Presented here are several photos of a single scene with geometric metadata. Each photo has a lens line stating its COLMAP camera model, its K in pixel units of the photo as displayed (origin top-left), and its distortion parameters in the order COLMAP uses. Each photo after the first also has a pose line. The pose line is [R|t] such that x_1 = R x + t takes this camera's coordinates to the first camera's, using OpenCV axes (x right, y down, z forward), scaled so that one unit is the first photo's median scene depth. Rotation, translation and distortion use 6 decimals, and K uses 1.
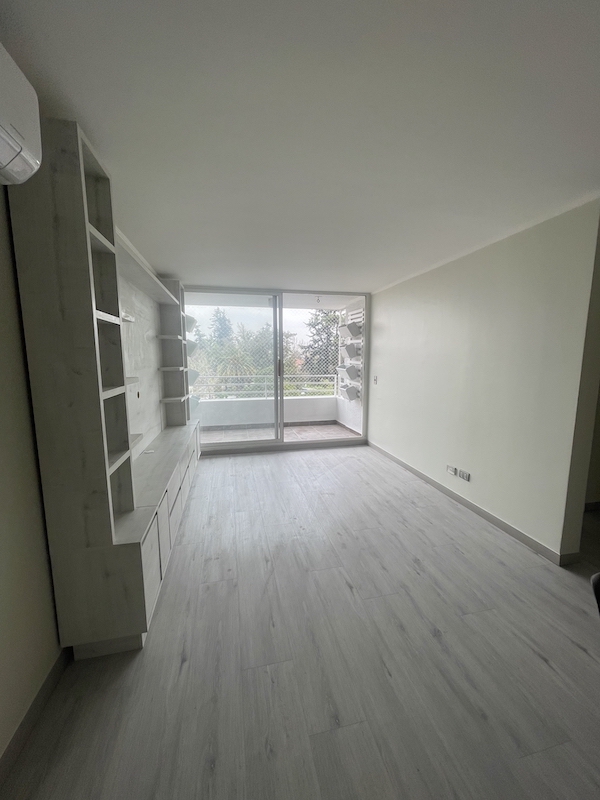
lens RADIAL K [[314.8, 0, 300.0], [0, 314.8, 400.0], [0, 0, 1]] dist [0.000260, 0.000008]
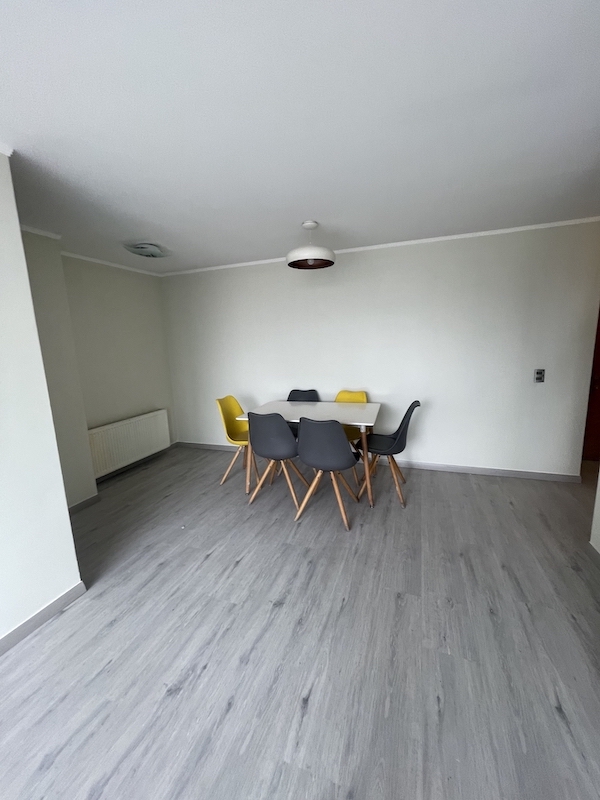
lens RADIAL K [[325.4, 0, 300.0], [0, 325.4, 400.0], [0, 0, 1]] dist [0.000714, 0.000104]
pose [[-0.844131, -0.063272, 0.532390, -0.164267], [0.104080, 0.954782, 0.278495, -0.212720], [-0.525938, 0.290498, -0.799375, 1.492632]]
